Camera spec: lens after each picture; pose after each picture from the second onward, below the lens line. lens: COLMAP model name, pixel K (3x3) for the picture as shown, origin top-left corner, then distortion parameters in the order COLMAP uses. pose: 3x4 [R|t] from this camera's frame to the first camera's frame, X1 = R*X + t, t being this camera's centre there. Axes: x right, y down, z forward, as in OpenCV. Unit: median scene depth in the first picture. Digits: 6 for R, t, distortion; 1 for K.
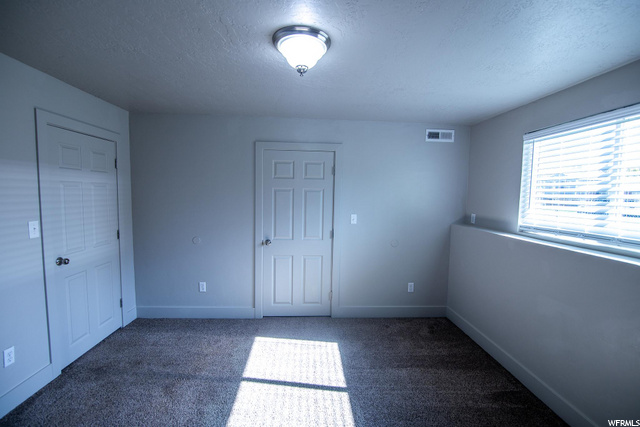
lens RADIAL K [[277.9, 0, 320.0], [0, 277.9, 213.5], [0, 0, 1]] dist [-0.014007, 0.000708]
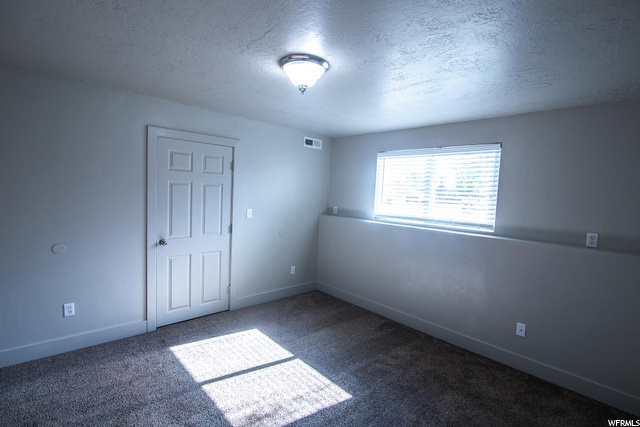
lens RADIAL K [[277.9, 0, 320.0], [0, 277.9, 213.5], [0, 0, 1]] dist [-0.014007, 0.000708]
pose [[0.794982, -0.030658, 0.605858, -0.322677], [0.013221, 0.999361, 0.033223, -0.011367], [-0.606489, -0.018402, 0.794879, 0.001027]]
